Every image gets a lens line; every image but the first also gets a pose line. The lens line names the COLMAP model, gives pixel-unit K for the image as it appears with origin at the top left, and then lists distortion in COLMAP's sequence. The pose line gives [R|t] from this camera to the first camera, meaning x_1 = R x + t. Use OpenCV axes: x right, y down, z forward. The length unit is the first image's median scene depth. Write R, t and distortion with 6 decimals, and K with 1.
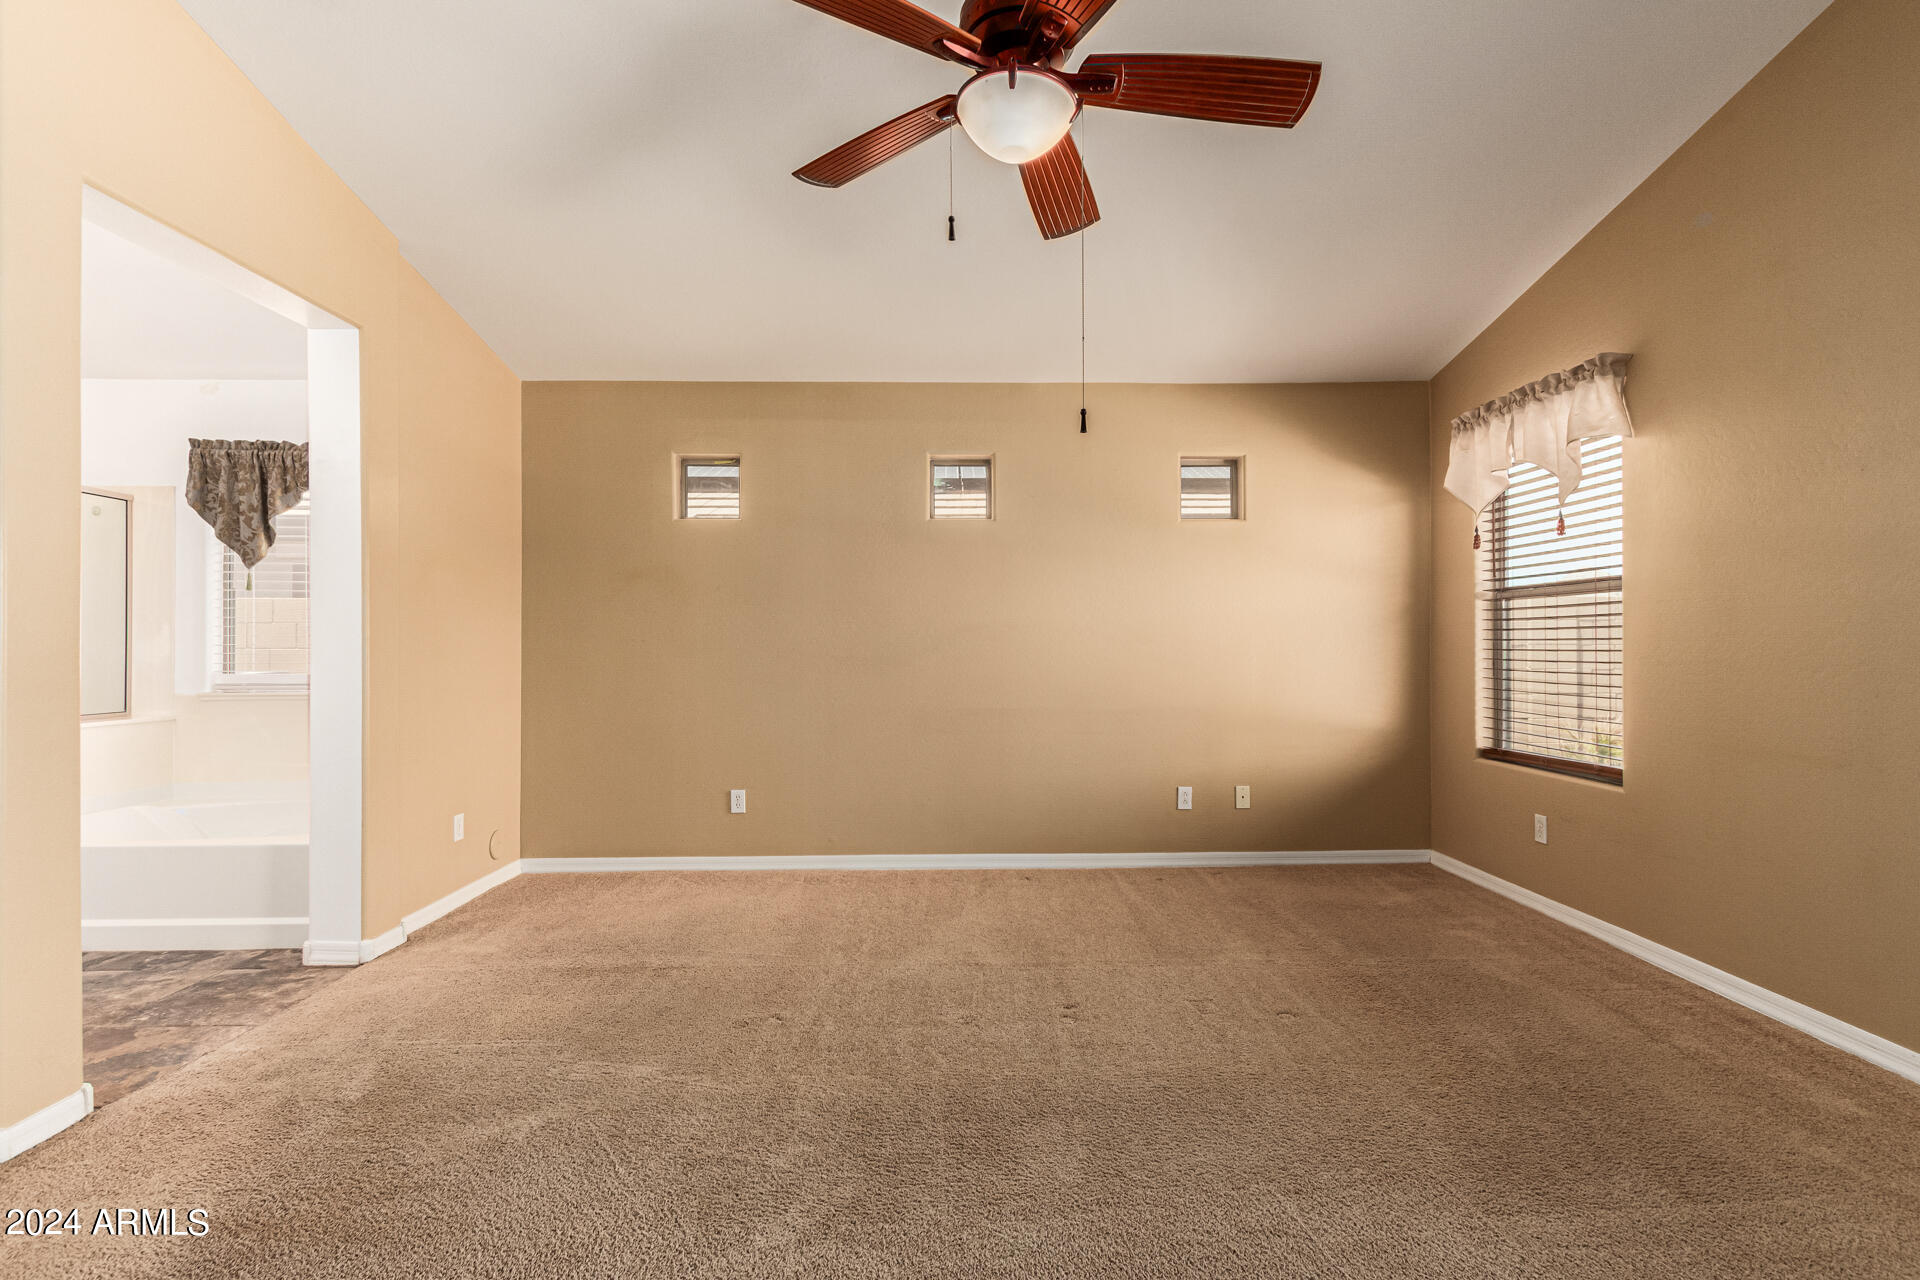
lens RADIAL K [[882.2, 0, 964.2], [0, 882.2, 647.9], [0, 0, 1]] dist [0.007370, -0.002198]
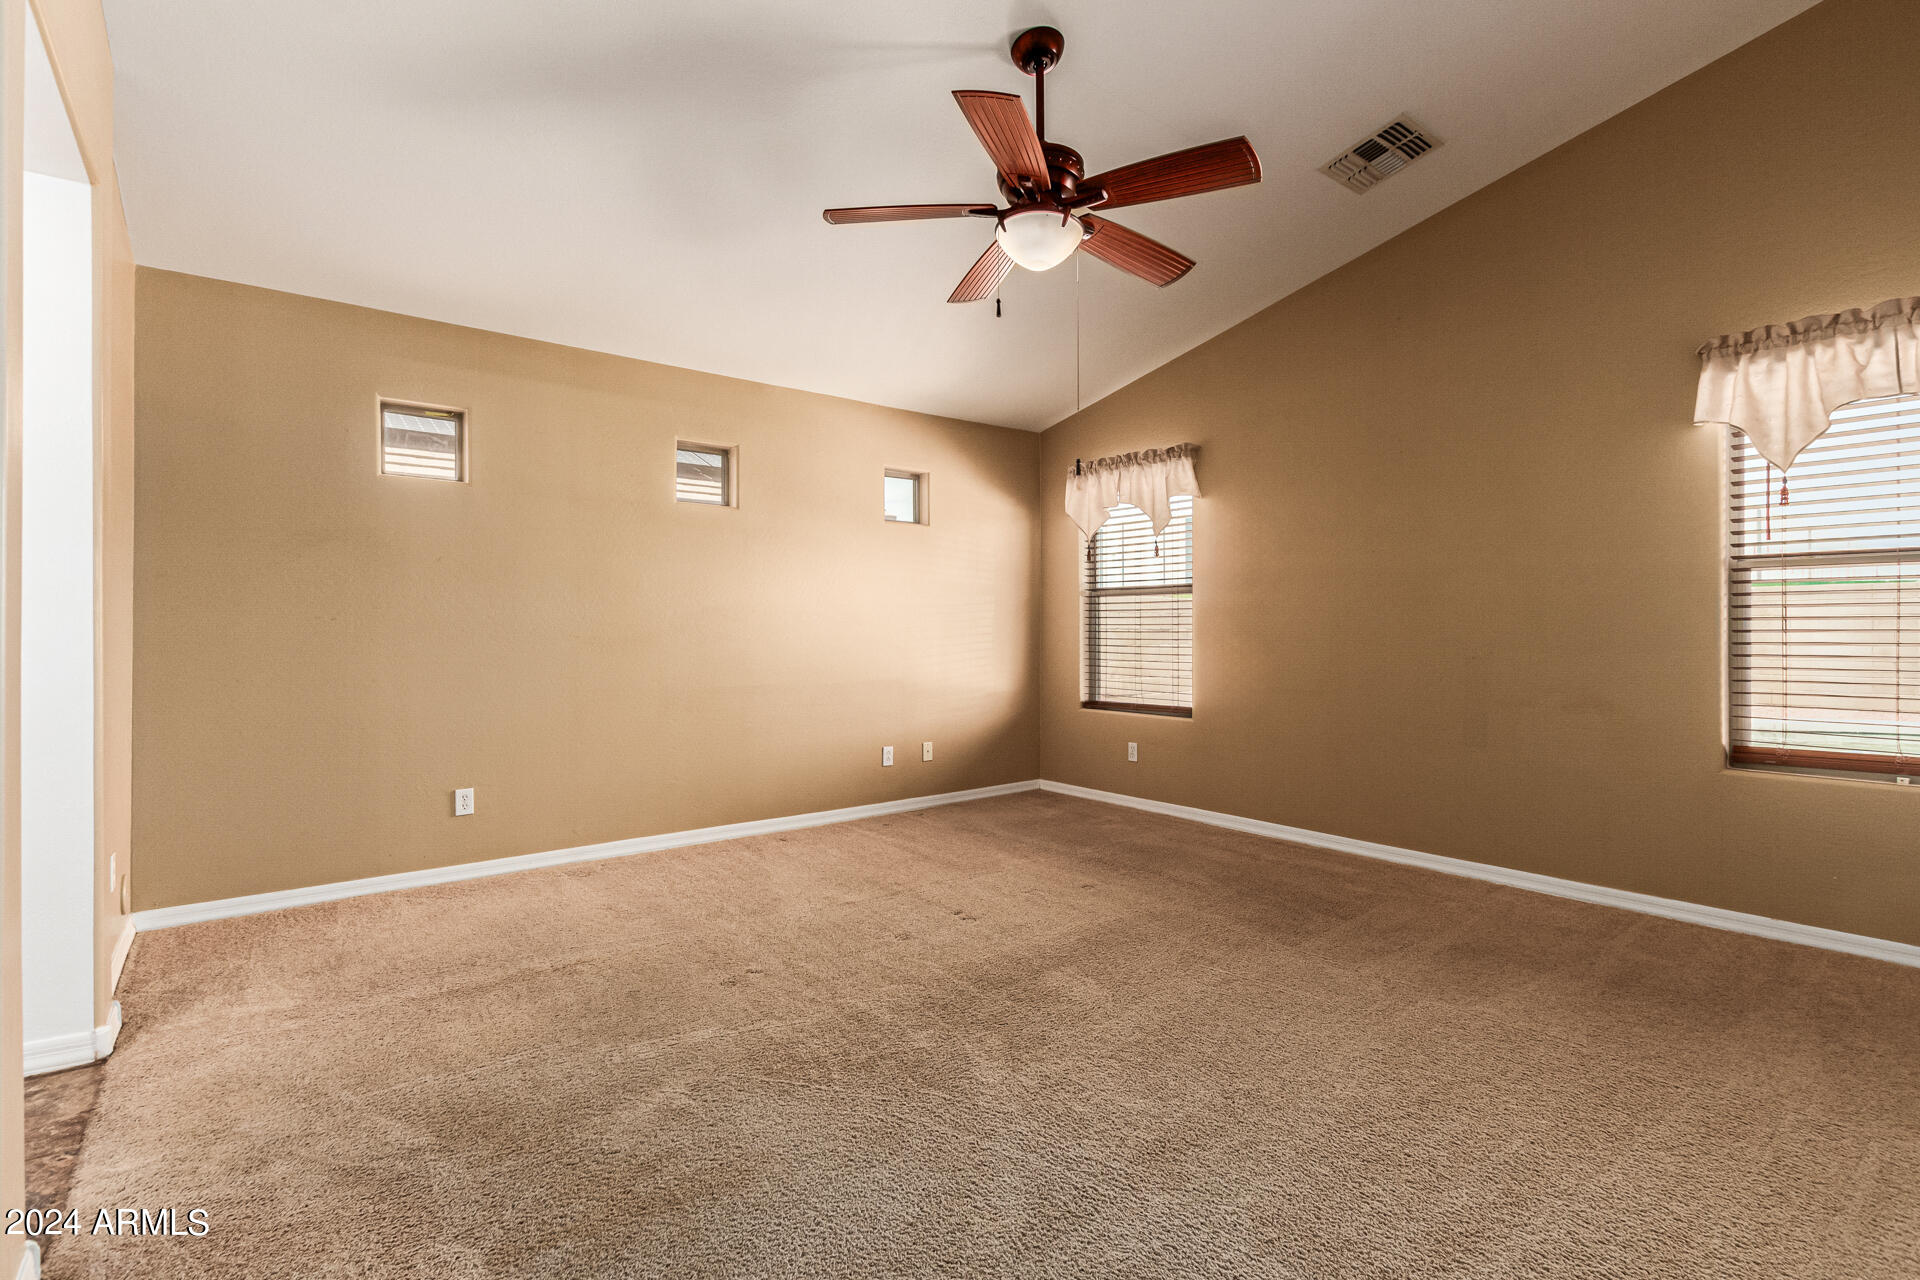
lens RADIAL K [[882.2, 0, 961.5], [0, 882.2, 632.9], [0, 0, 1]] dist [0.007370, -0.002198]
pose [[0.797472, 0.000741, 0.603356, -0.481145], [-0.002263, 0.999996, 0.001762, 0.002436], [-0.603352, -0.002770, 0.797470, -0.007398]]
